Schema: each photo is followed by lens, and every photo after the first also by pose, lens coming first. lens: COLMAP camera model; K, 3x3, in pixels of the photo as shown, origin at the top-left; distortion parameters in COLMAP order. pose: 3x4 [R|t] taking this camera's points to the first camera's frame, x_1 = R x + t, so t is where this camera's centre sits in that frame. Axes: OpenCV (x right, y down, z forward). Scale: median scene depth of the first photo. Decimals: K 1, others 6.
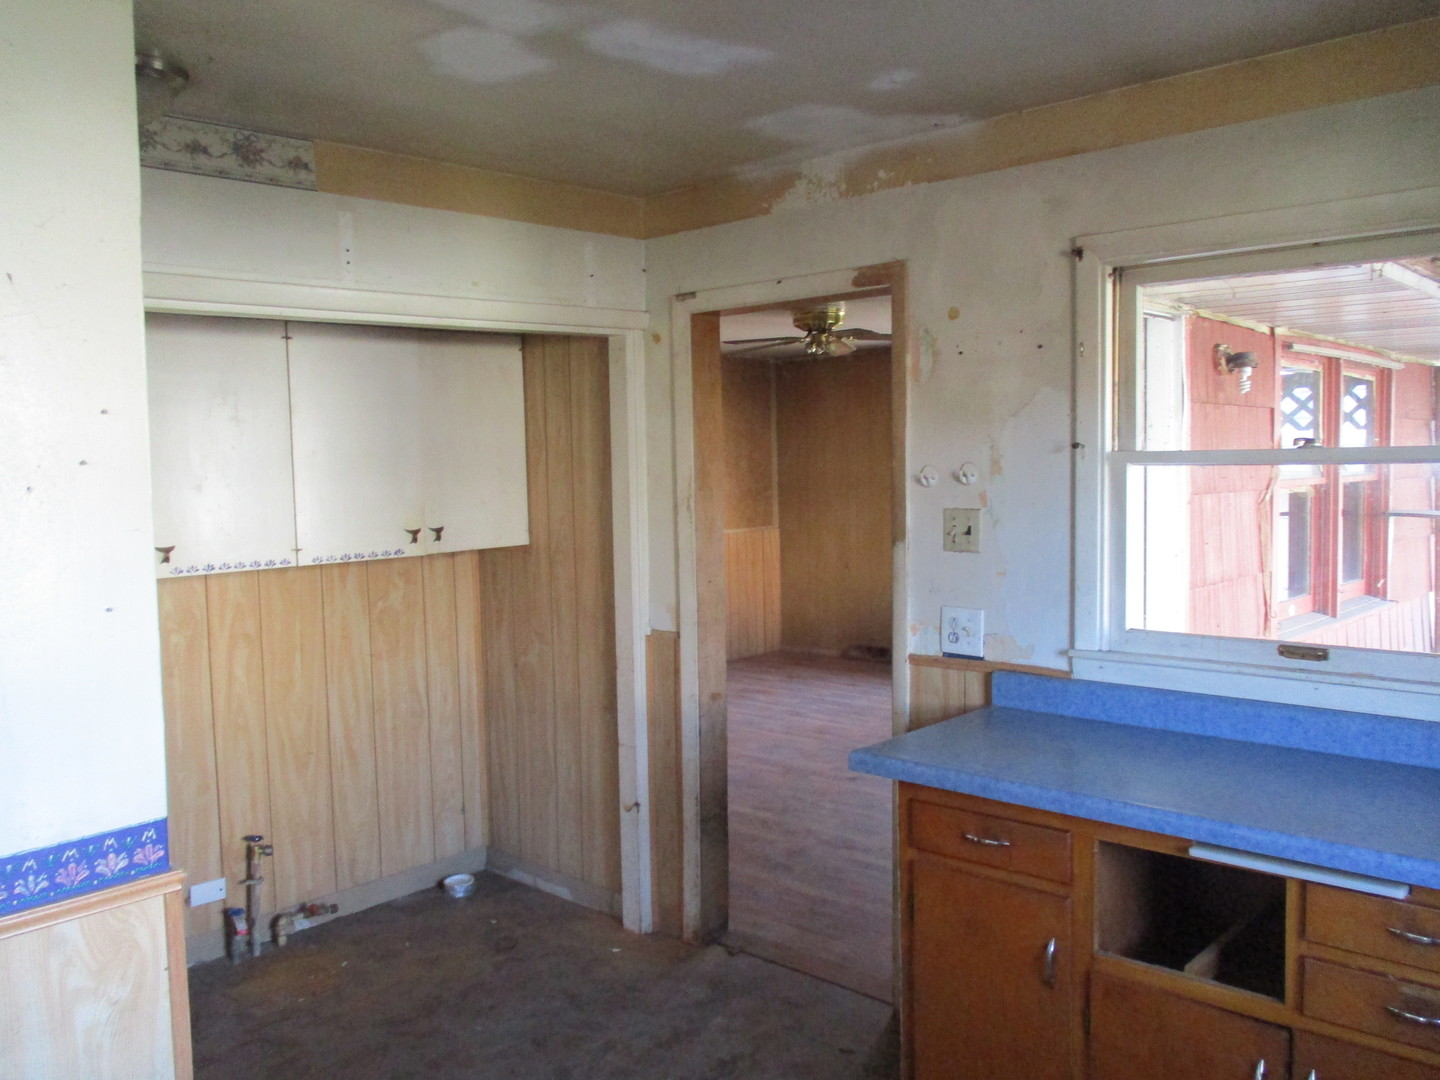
lens RADIAL K [[1208.8, 0, 717.8], [0, 1208.8, 529.1], [0, 0, 1]] dist [-0.026162, -0.005011]
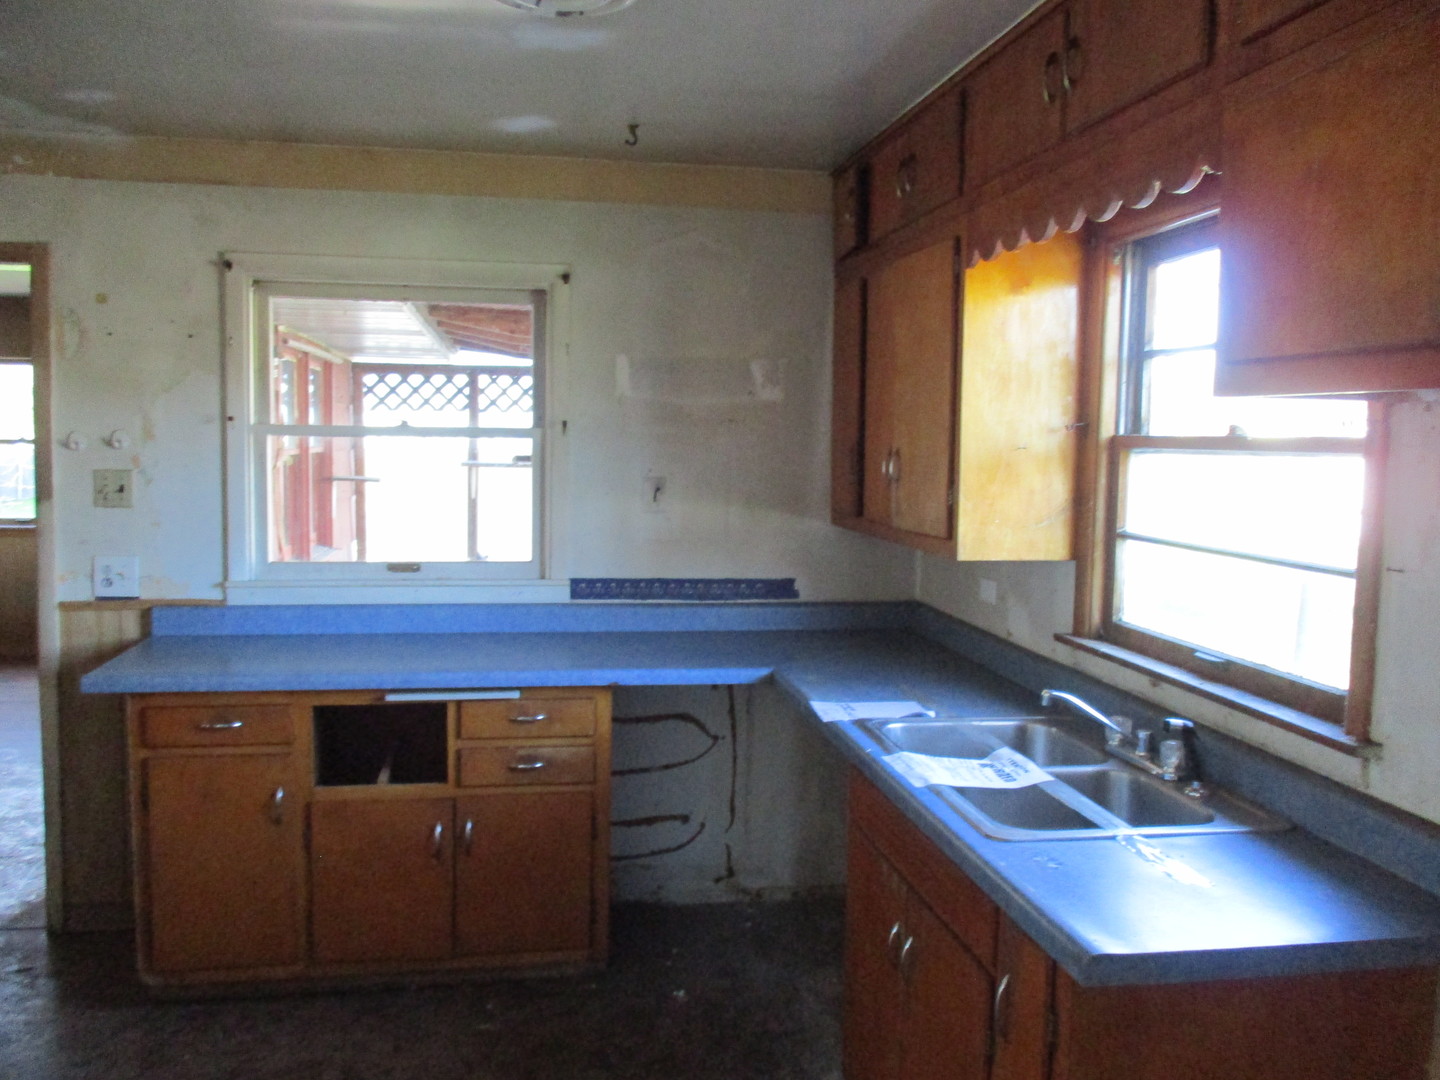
lens RADIAL K [[1208.8, 0, 717.8], [0, 1208.8, 529.1], [0, 0, 1]] dist [-0.026162, -0.005011]
pose [[0.609557, -0.035926, 0.791928, -0.380264], [0.018994, 0.999348, 0.030716, 0.016557], [-0.792515, -0.003681, 0.609842, -0.164317]]
